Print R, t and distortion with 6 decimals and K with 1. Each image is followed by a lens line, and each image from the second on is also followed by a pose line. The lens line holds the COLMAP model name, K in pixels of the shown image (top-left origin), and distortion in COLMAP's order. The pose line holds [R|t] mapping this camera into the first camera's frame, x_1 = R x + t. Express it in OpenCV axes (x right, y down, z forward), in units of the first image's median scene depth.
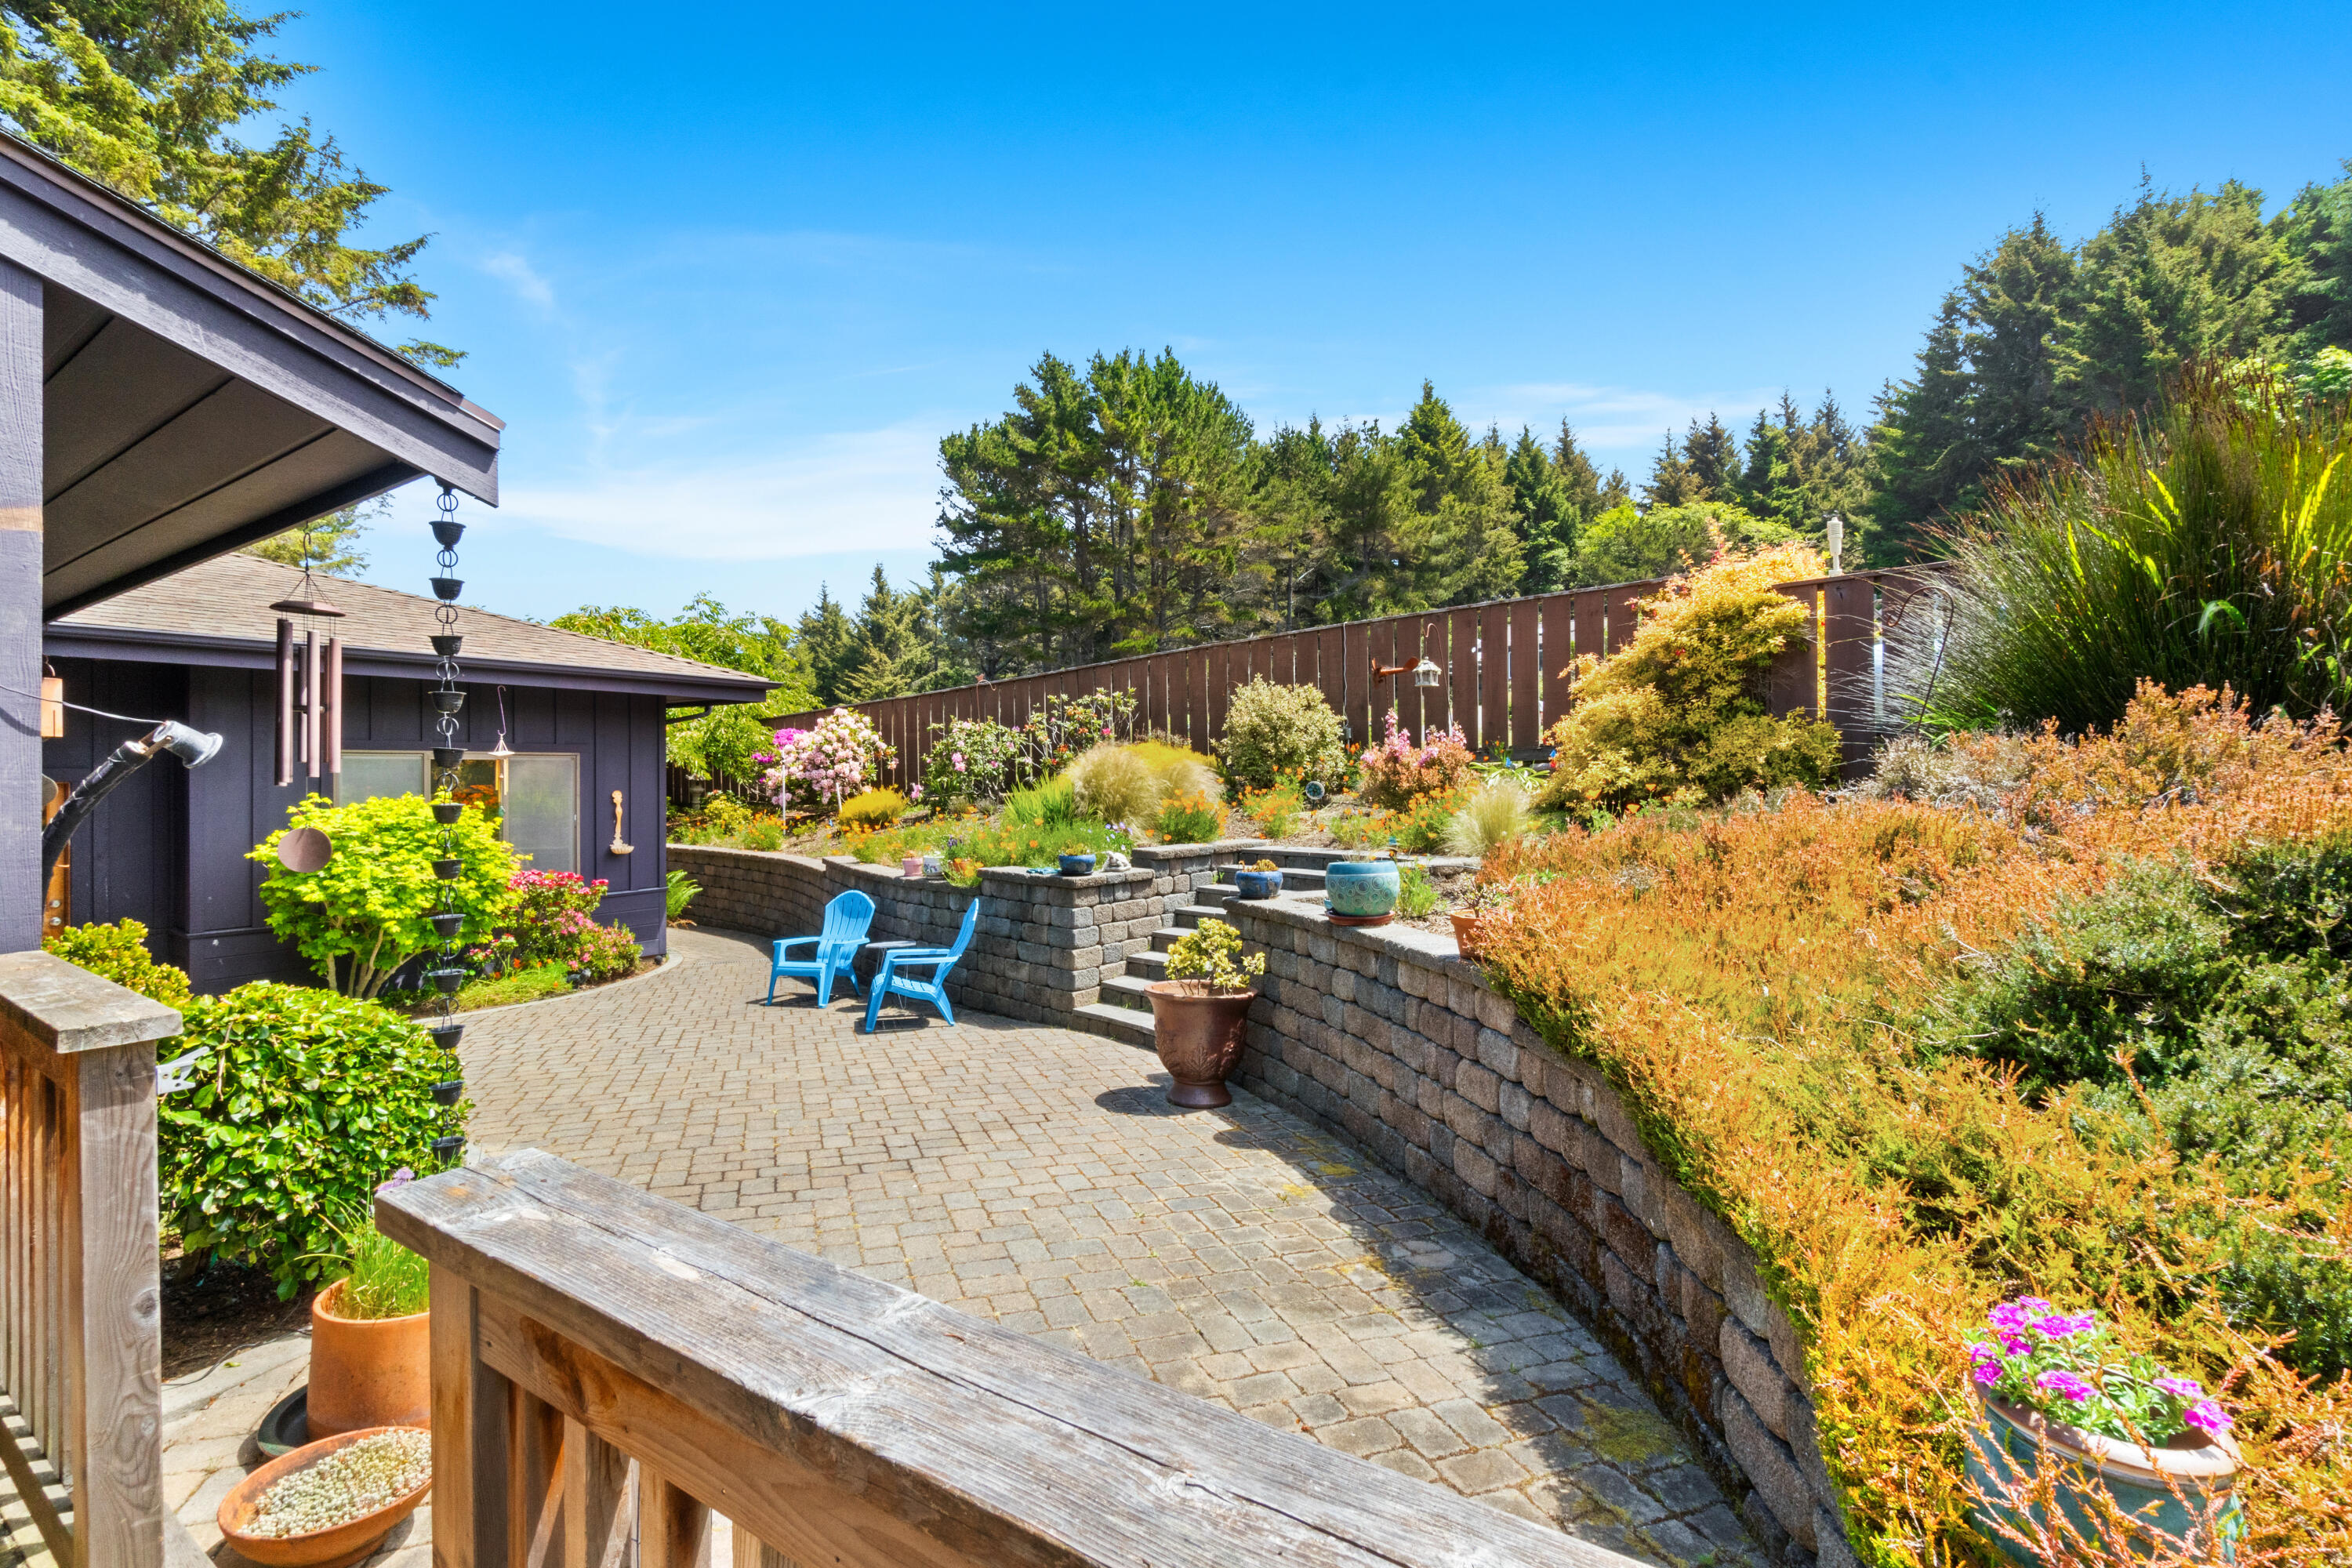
lens RADIAL K [[1016.1, 0, 1173.7], [0, 1016.1, 766.2], [0, 0, 1]] dist [-0.007481, 0.001862]
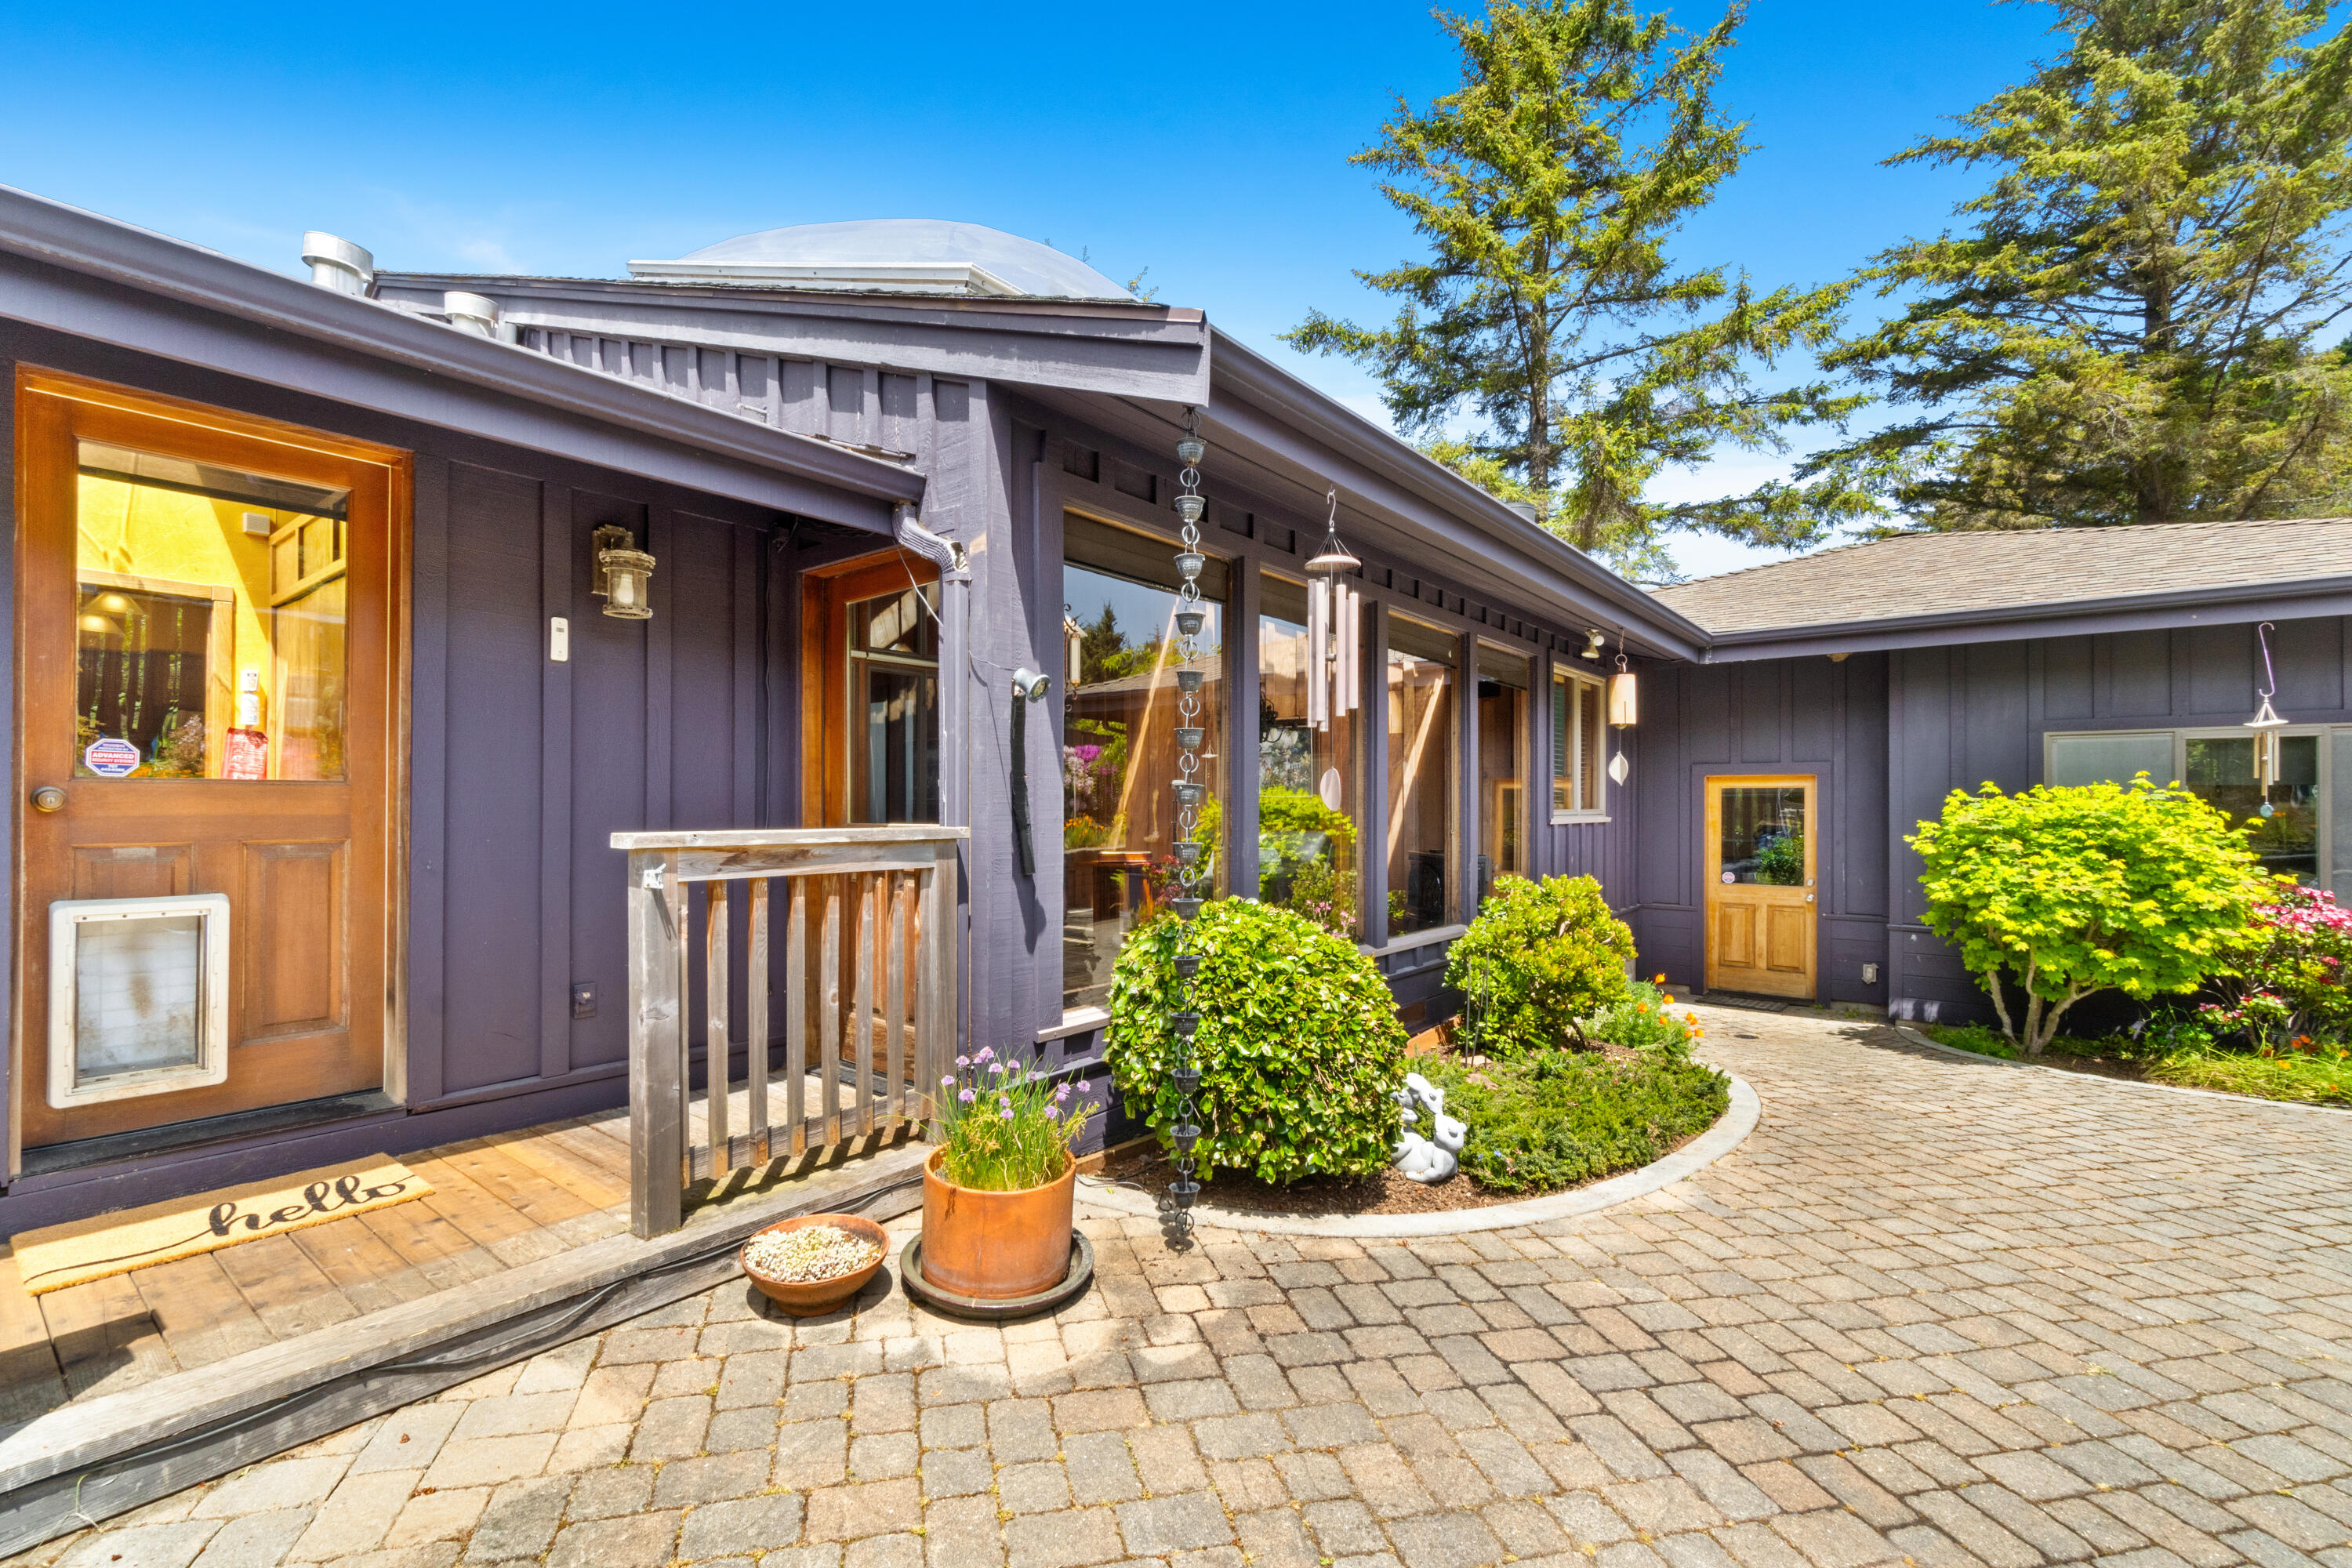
lens RADIAL K [[1016.1, 0, 1165.6], [0, 1016.1, 804.0], [0, 0, 1]] dist [-0.007481, 0.001862]
pose [[-0.112317, 0.003797, -0.993665, 0.021009], [0.006282, 0.999975, 0.003111, 0.008550], [0.993653, -0.005893, -0.112339, 0.086929]]
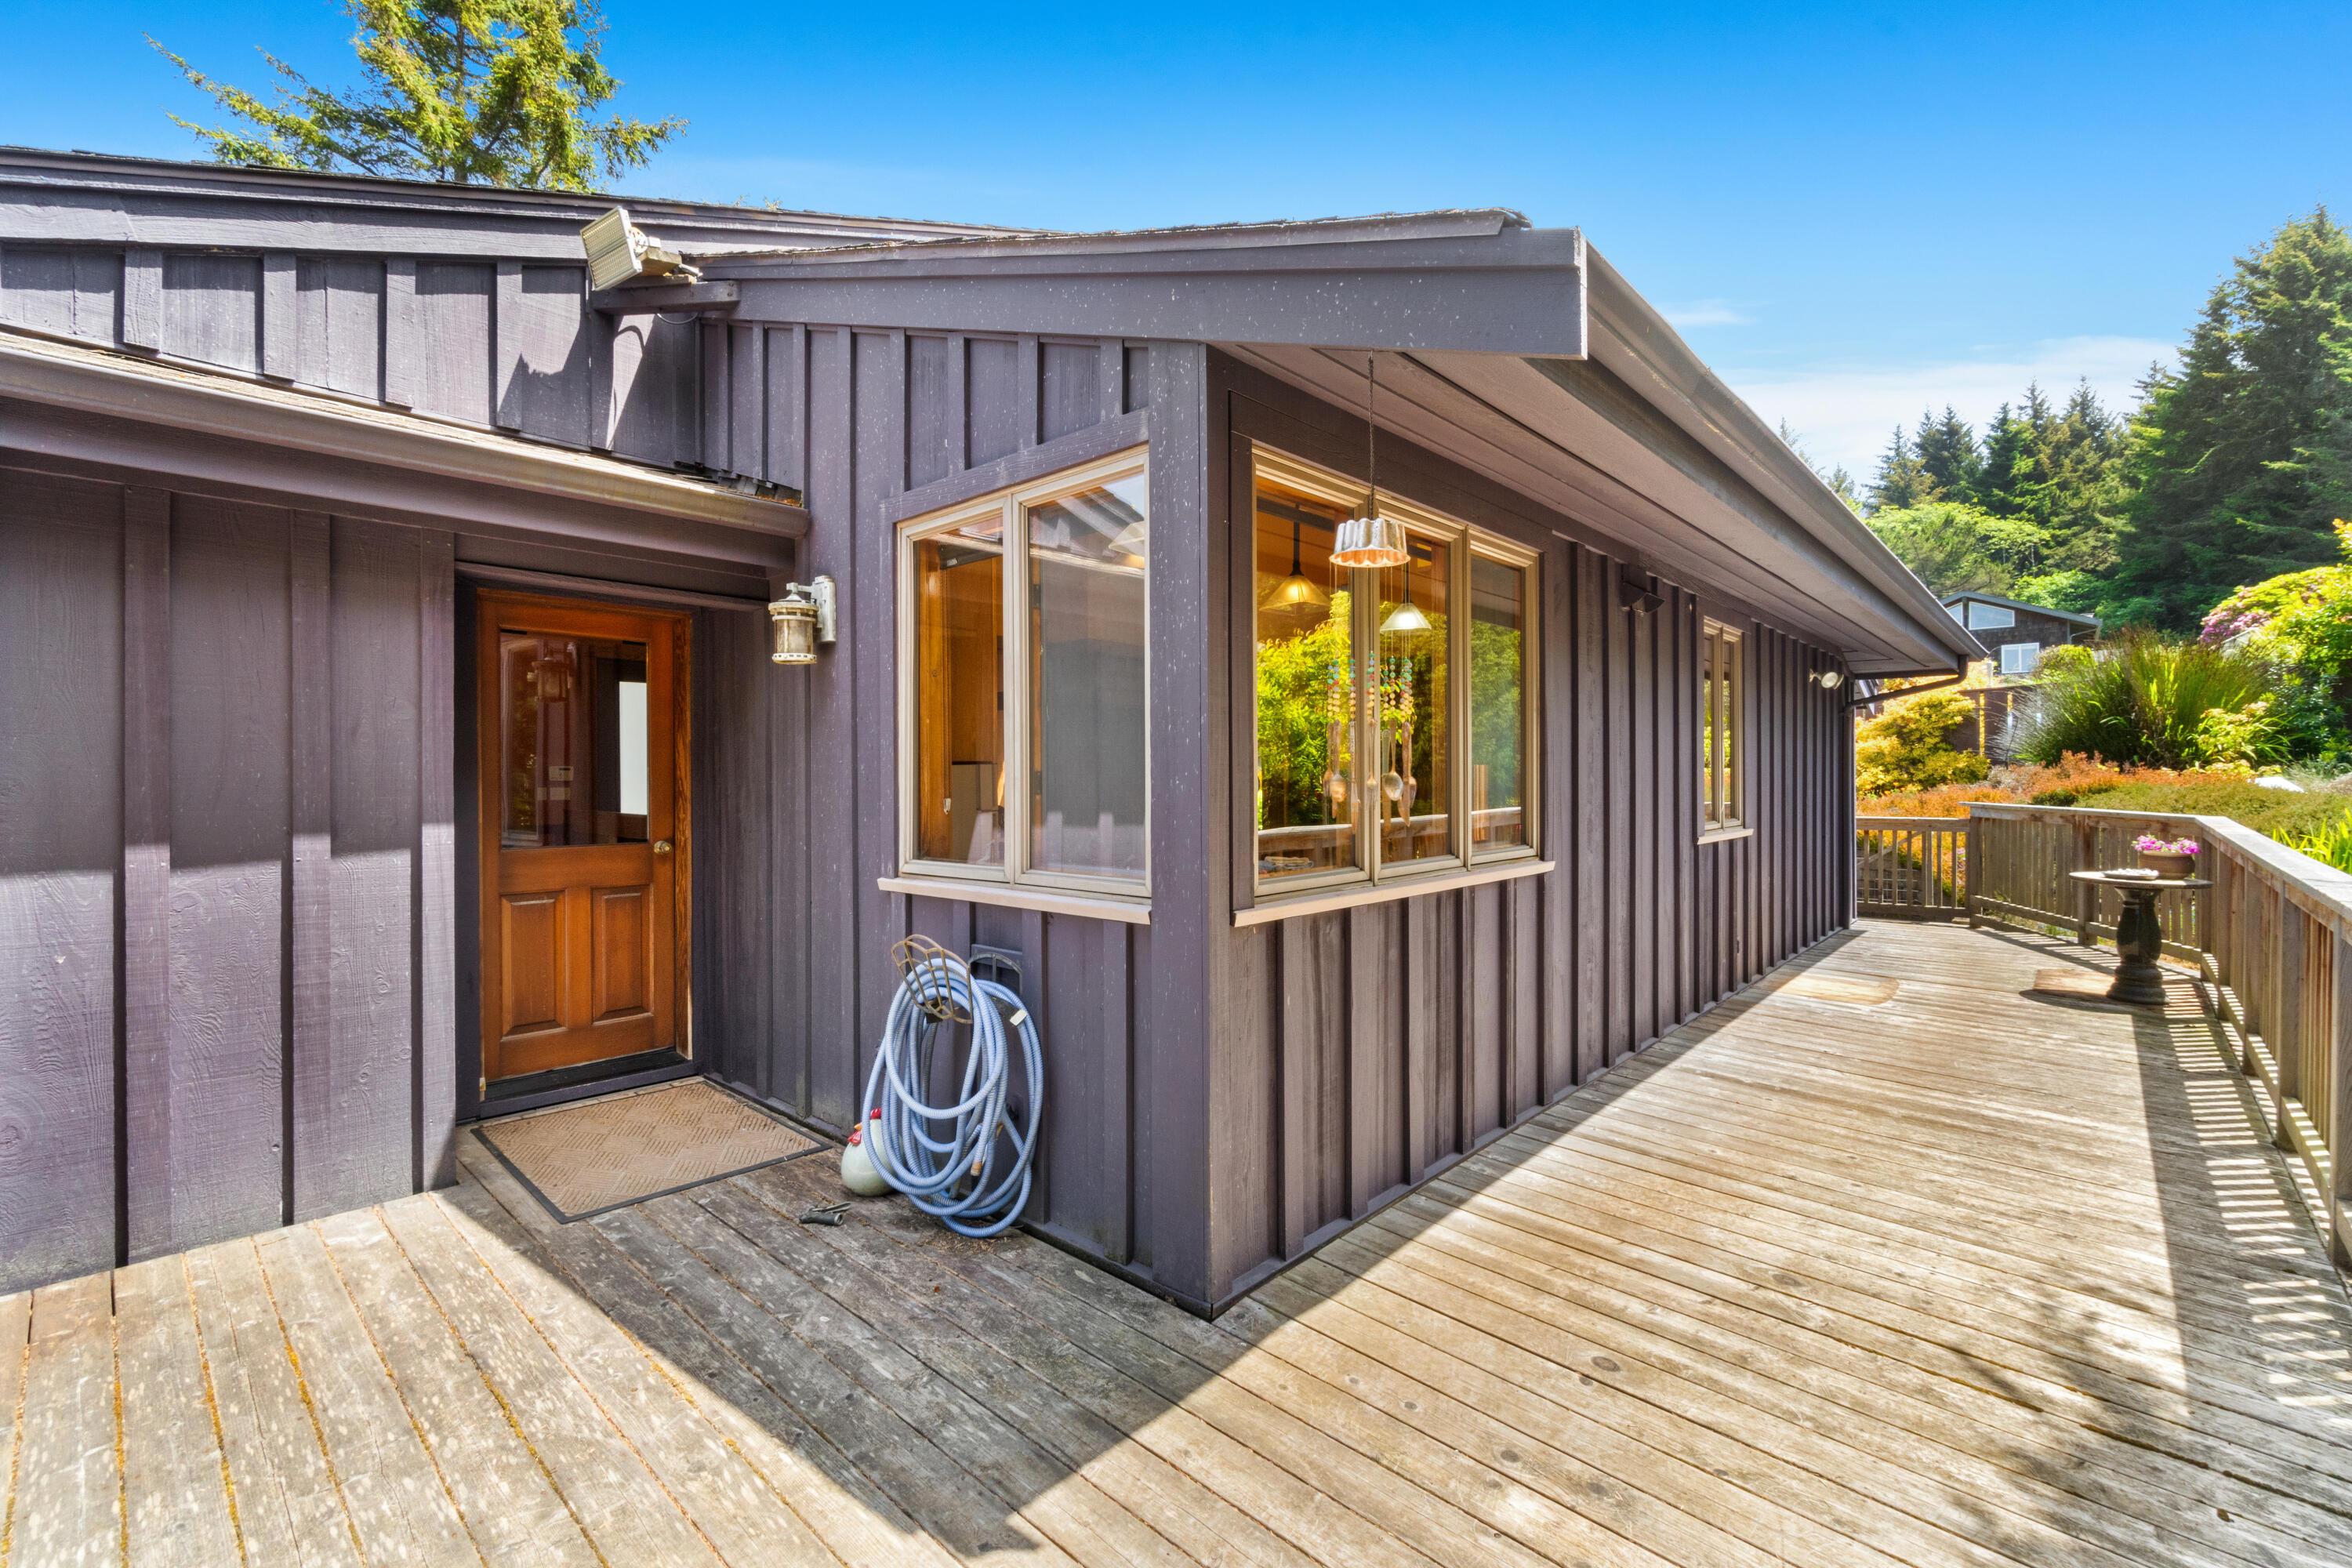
lens RADIAL K [[1016.1, 0, 1164.5], [0, 1016.1, 785.6], [0, 0, 1]] dist [-0.007481, 0.001862]
pose [[0.985665, 0.003419, -0.168680, -0.071784], [-0.000725, 0.999871, 0.016033, -0.001060], [0.168713, -0.015681, 0.985541, -0.142827]]
